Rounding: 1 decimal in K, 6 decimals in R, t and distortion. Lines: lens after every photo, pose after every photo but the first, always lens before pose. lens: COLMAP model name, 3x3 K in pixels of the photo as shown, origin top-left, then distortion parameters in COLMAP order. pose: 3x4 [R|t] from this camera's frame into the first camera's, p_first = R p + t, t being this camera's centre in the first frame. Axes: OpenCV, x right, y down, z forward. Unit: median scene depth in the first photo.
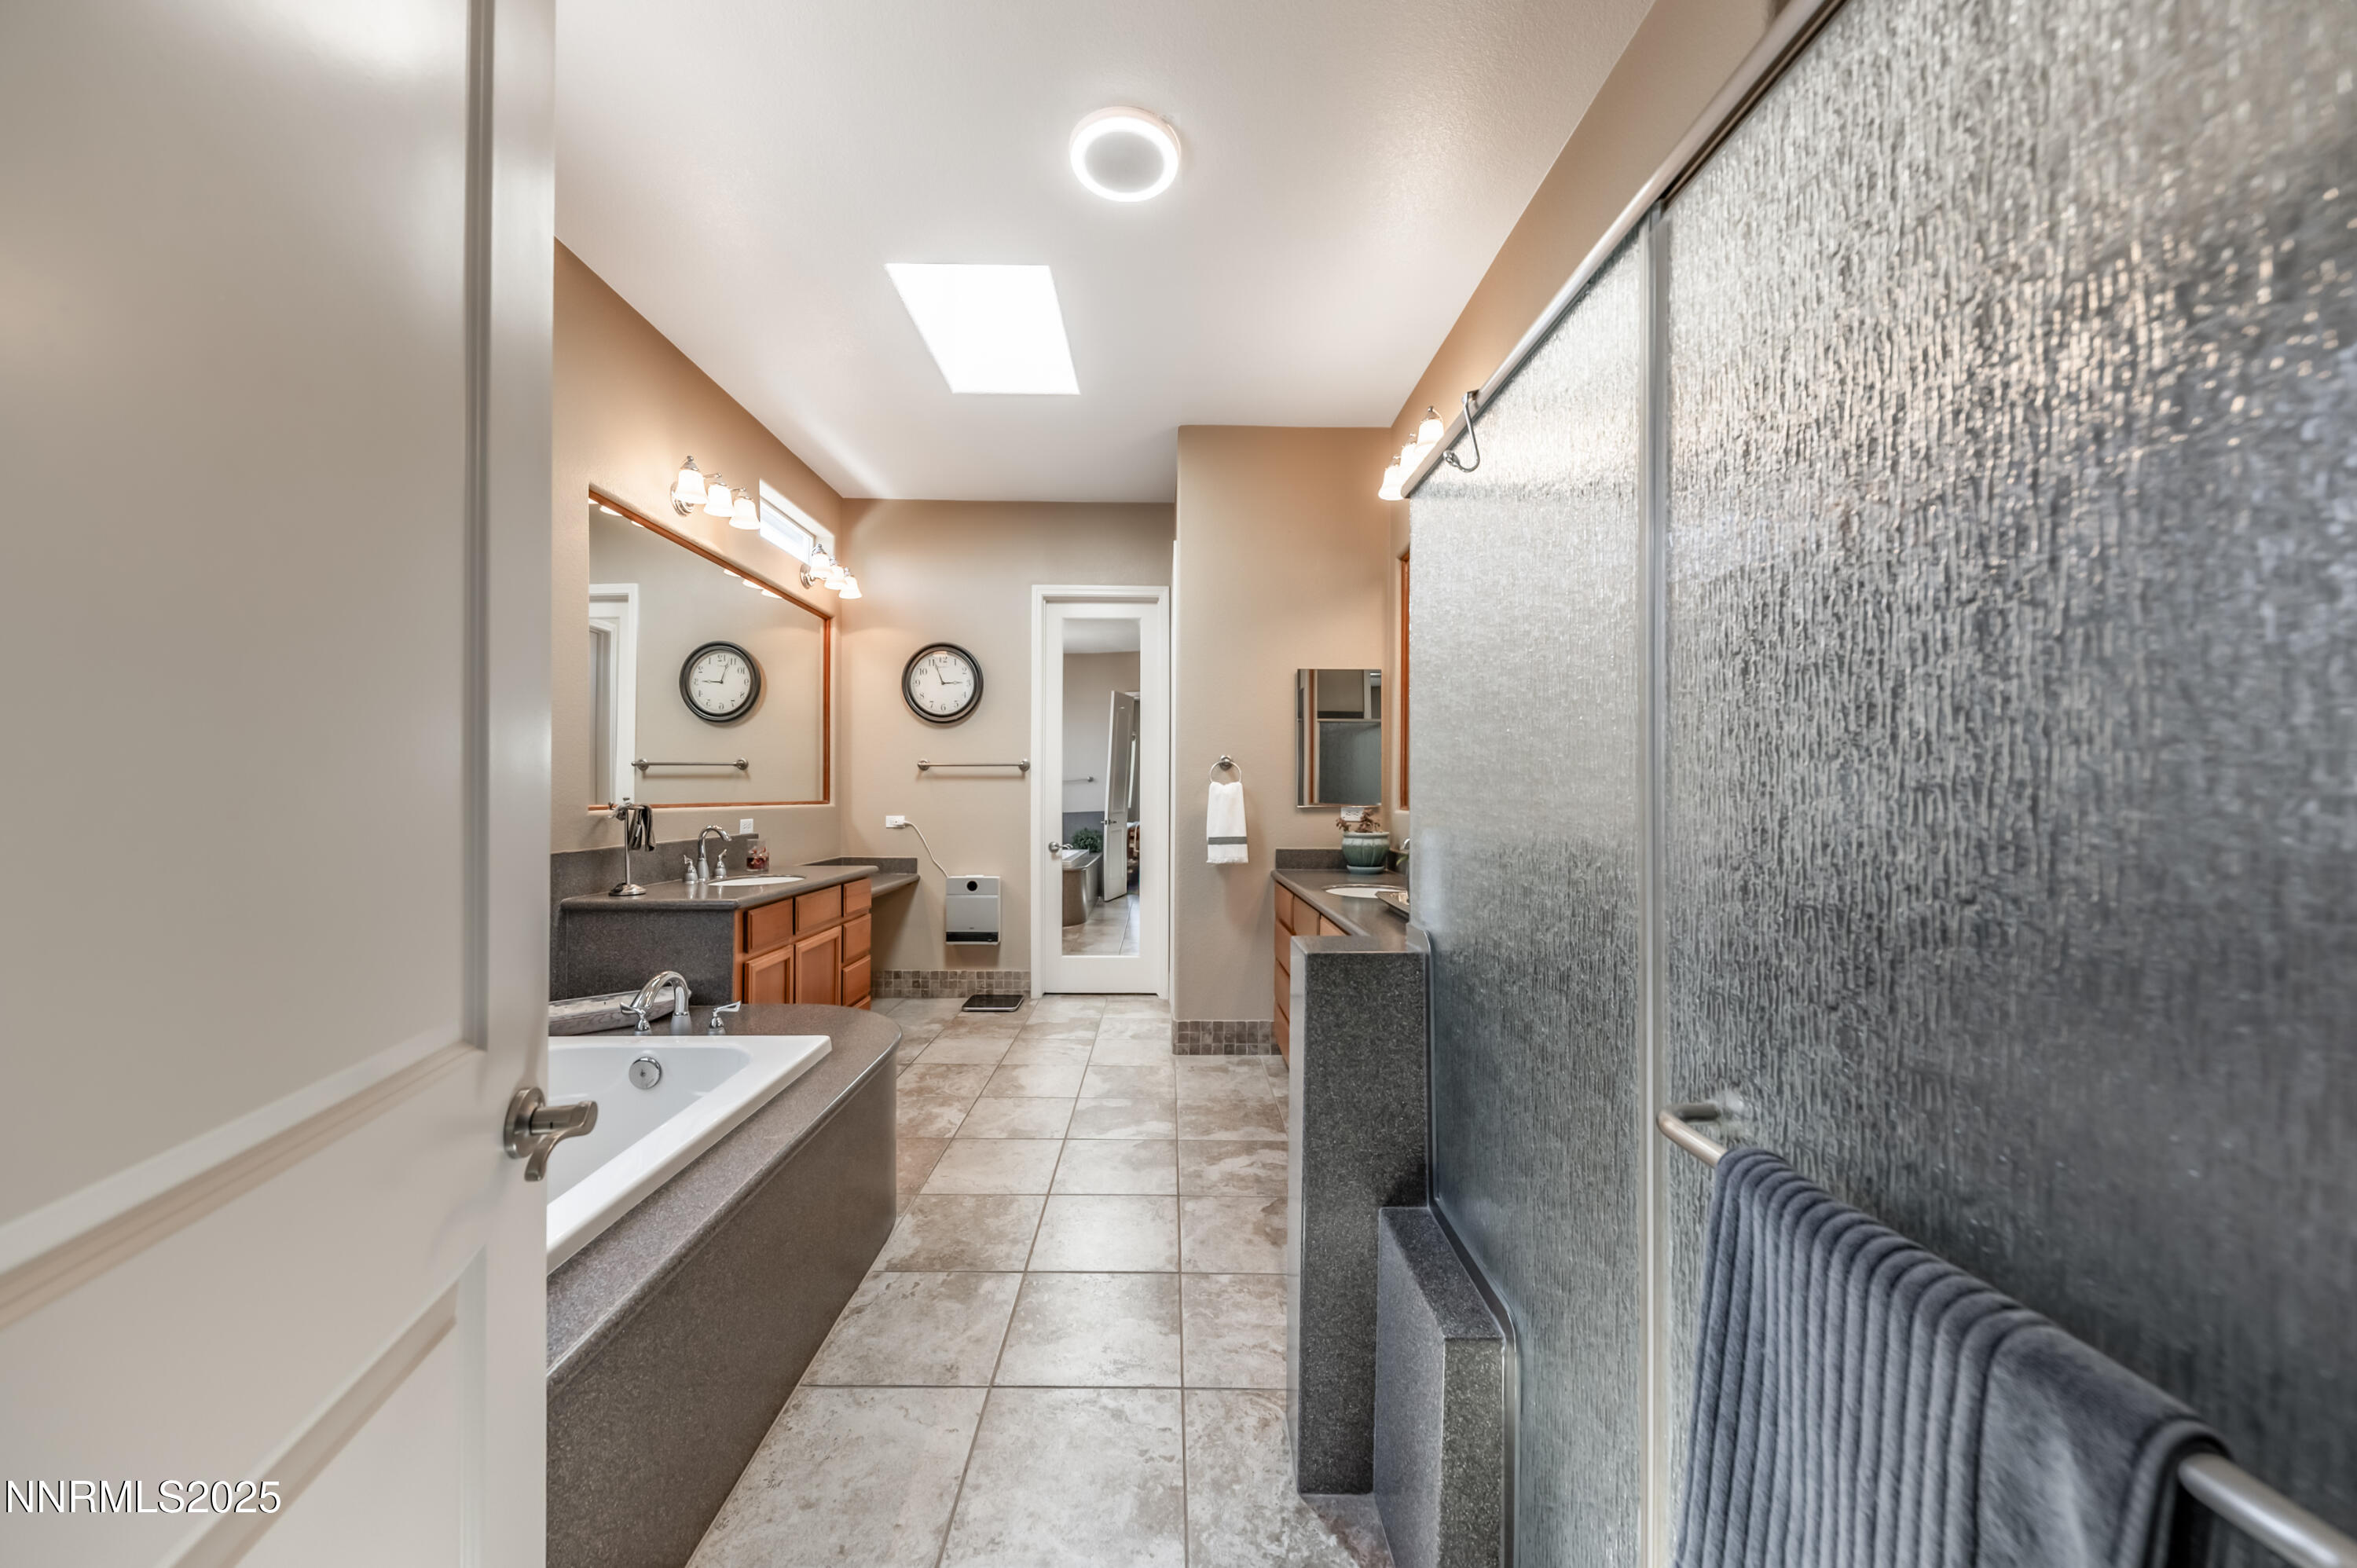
lens RADIAL K [[811.4, 0, 1174.4], [0, 811.4, 793.5], [0, 0, 1]] dist [0.006922, -0.003142]
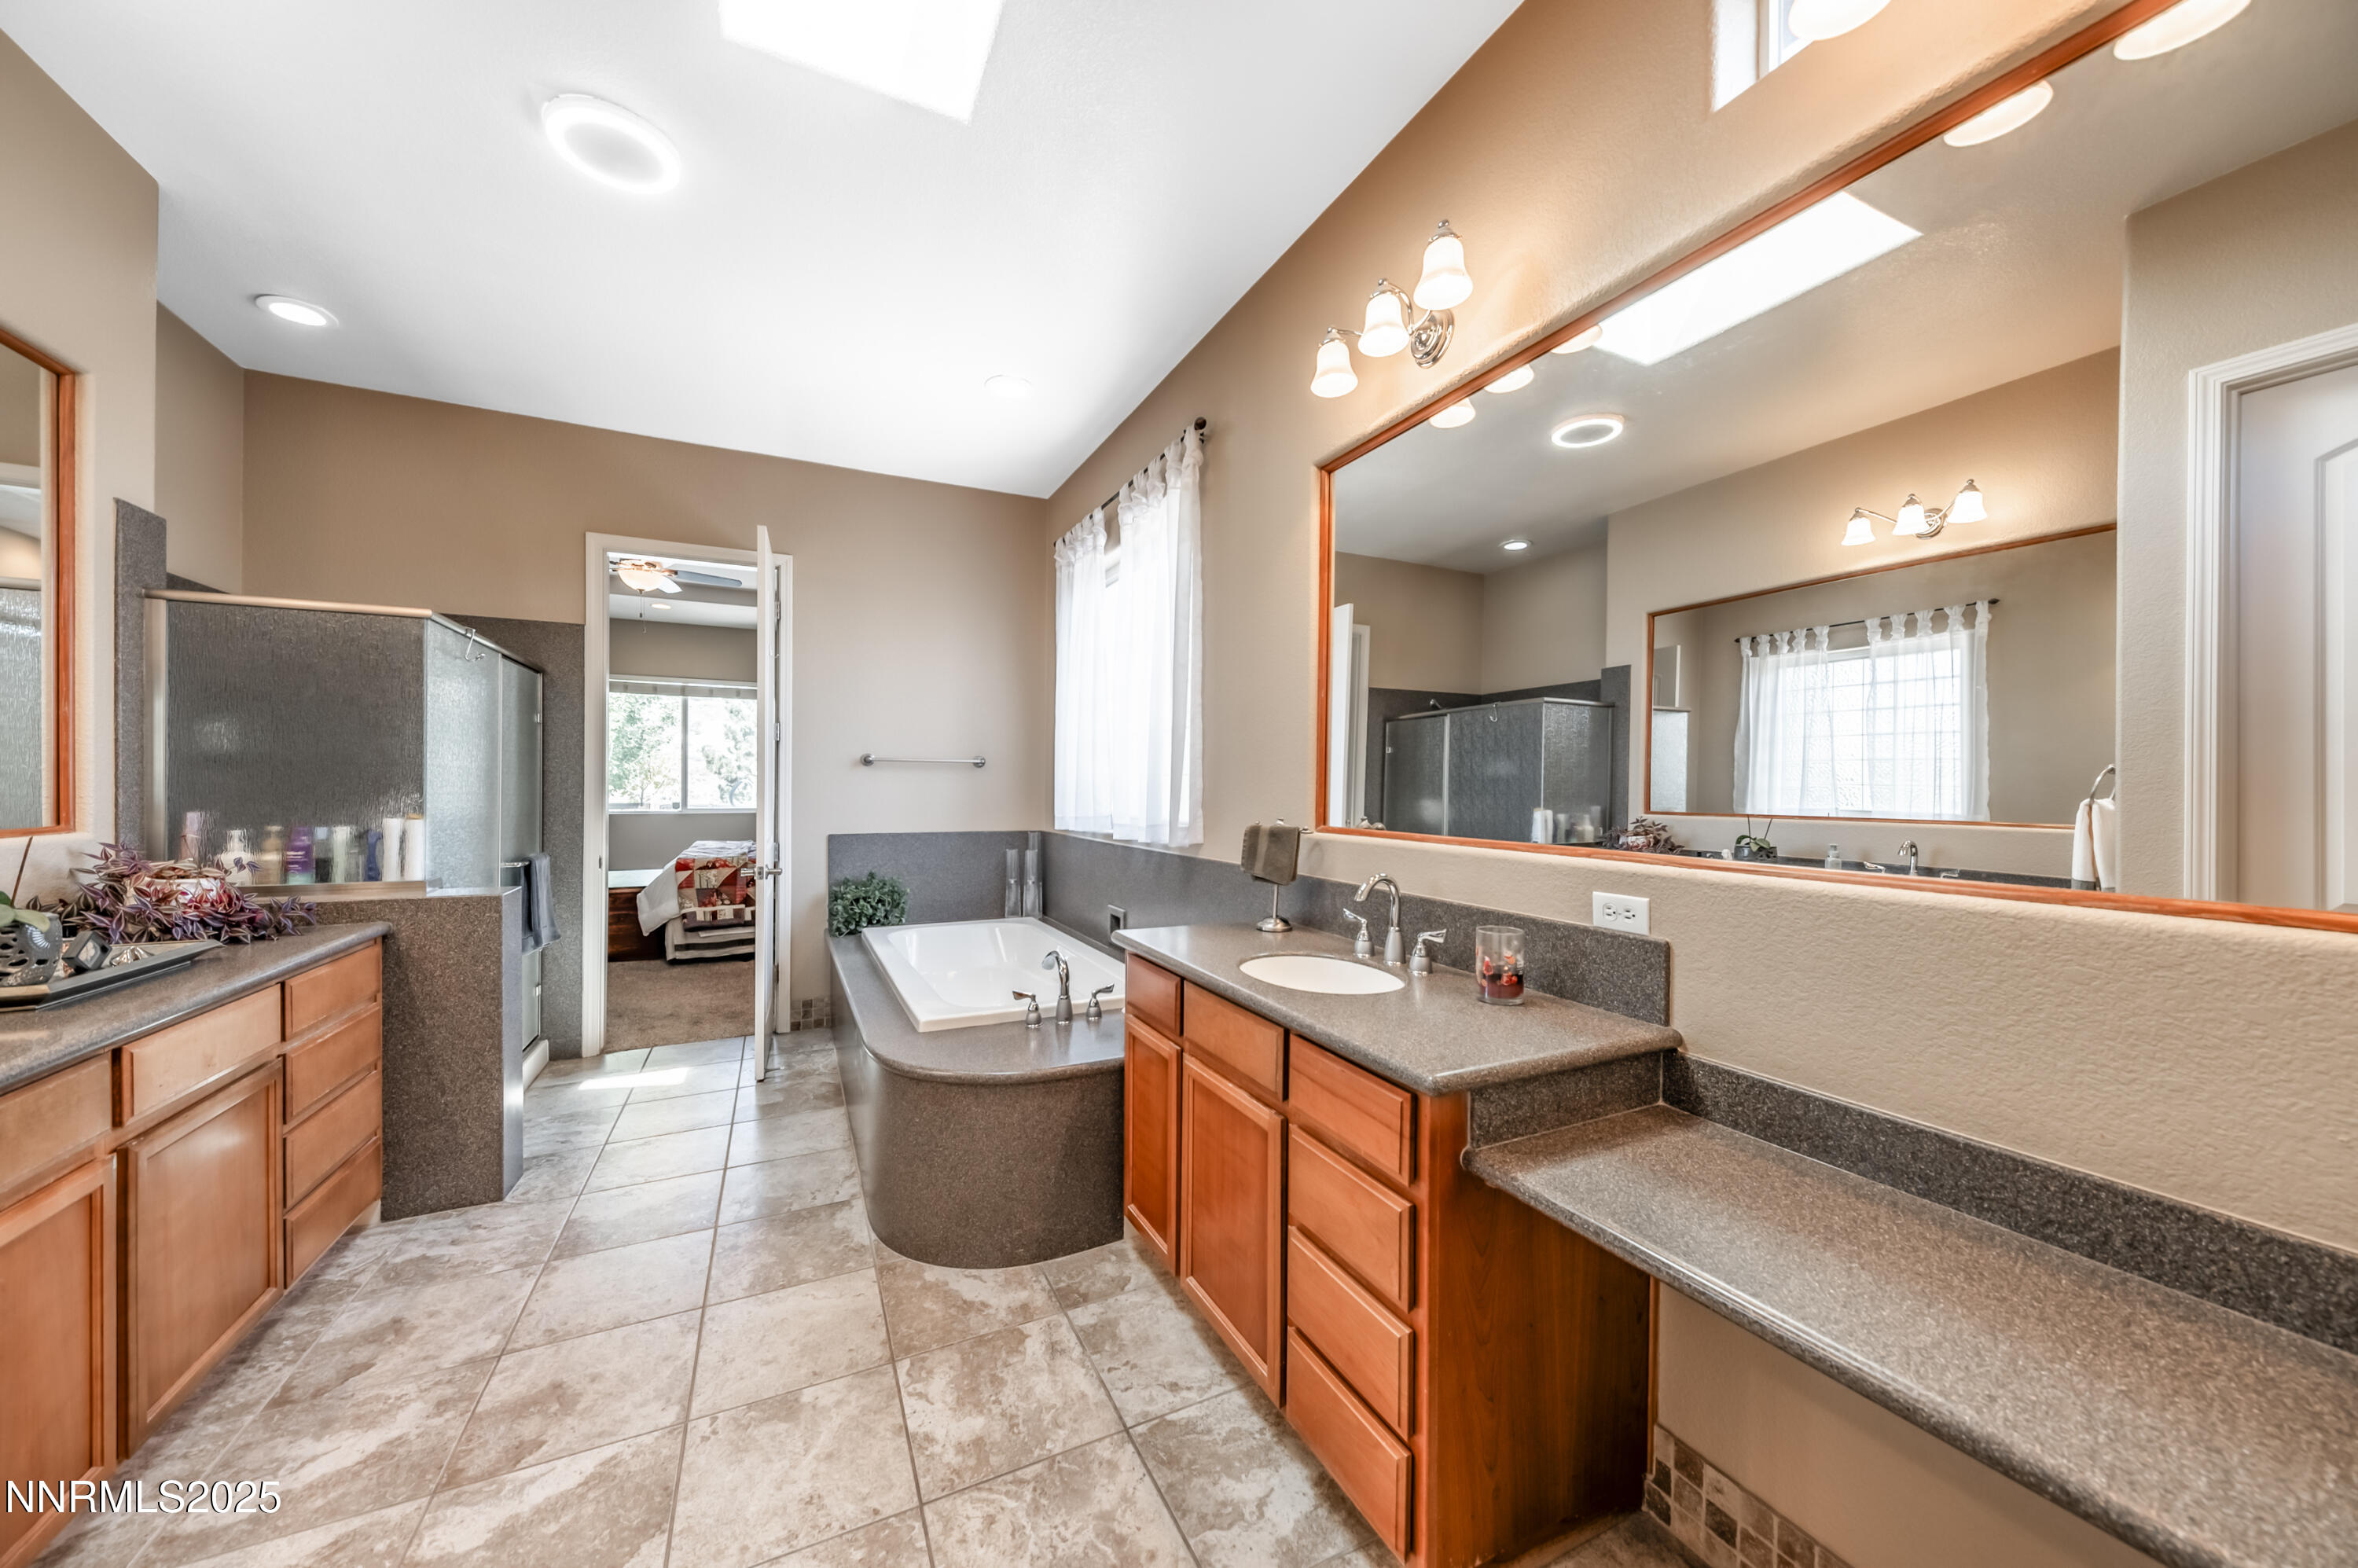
lens RADIAL K [[811.8, 0, 1180.1], [0, 811.8, 786.9], [0, 0, 1]] dist [0.006922, -0.003142]
pose [[-0.902502, -0.007826, -0.430614, -0.233824], [-0.013124, 0.999870, 0.009335, -0.035096], [0.430485, 0.014076, -0.902488, 1.957453]]
